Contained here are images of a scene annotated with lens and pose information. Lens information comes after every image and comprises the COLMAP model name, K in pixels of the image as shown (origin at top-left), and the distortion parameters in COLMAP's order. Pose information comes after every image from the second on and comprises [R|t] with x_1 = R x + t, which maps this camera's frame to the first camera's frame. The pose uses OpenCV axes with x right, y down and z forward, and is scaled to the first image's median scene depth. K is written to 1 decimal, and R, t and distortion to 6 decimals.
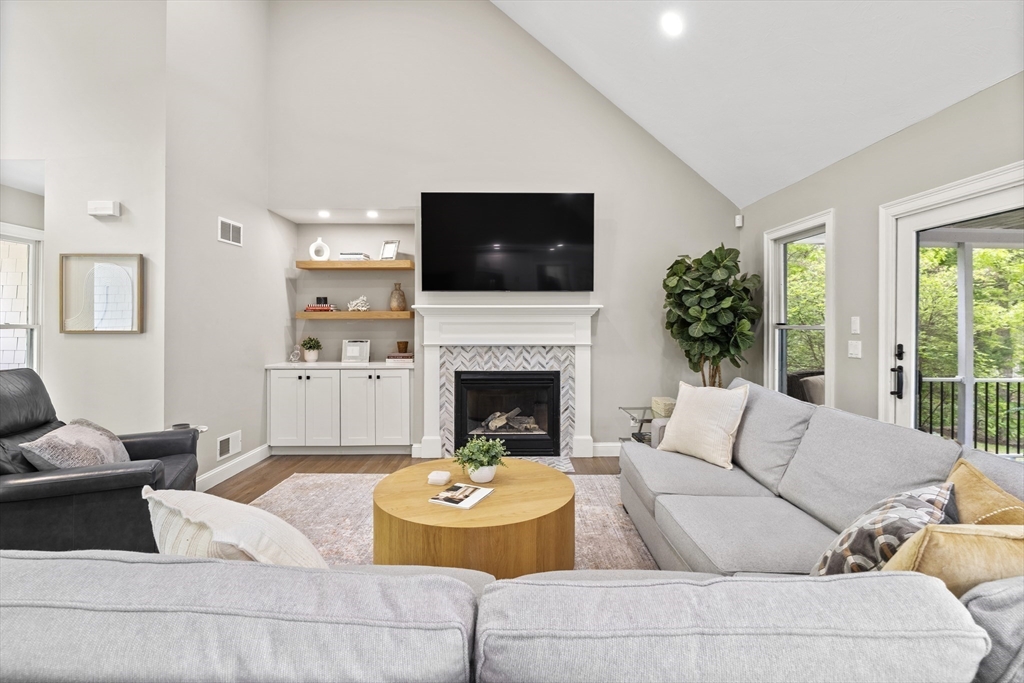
lens RADIAL K [[469.6, 0, 516.8], [0, 469.6, 320.0], [0, 0, 1]] dist [0.000851, 0.002094]
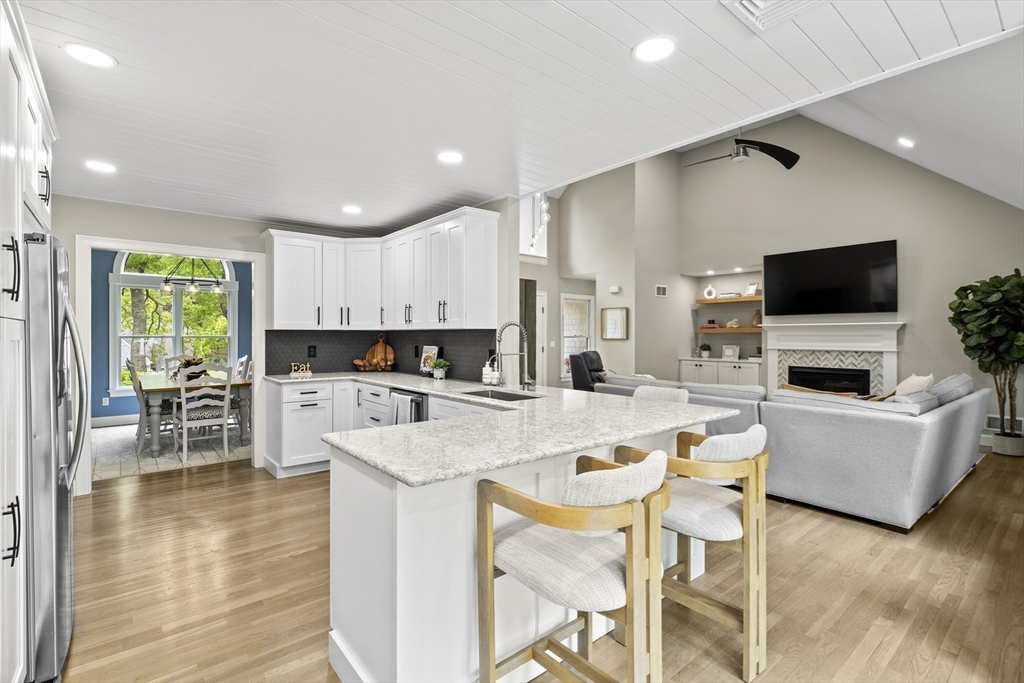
lens RADIAL K [[469.6, 0, 509.7], [0, 469.6, 335.3], [0, 0, 1]] dist [0.000851, 0.002094]
pose [[0.625507, 0.000244, -0.780219, 0.510157], [0.004457, 0.999983, 0.003886, -0.003781], [0.780206, -0.005908, 0.625494, -0.705941]]
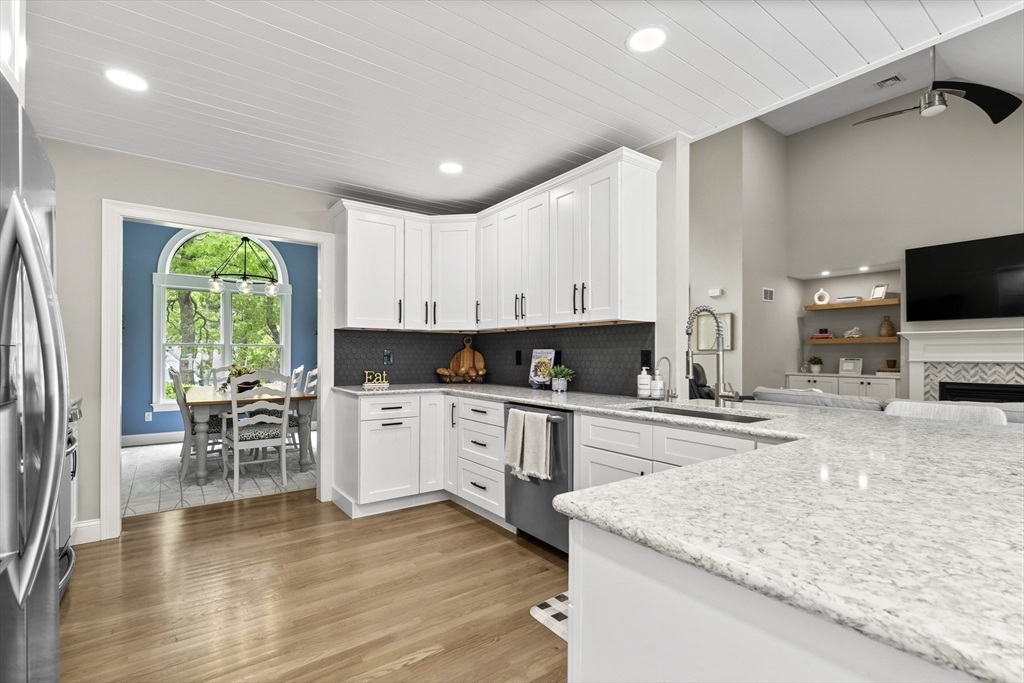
lens RADIAL K [[469.6, 0, 519.4], [0, 469.6, 350.5], [0, 0, 1]] dist [0.000851, 0.002094]
pose [[0.582600, -0.004483, -0.812747, 0.248566], [0.002113, 0.999990, -0.004001, 0.025278], [0.812757, 0.000614, 0.582603, -0.696852]]
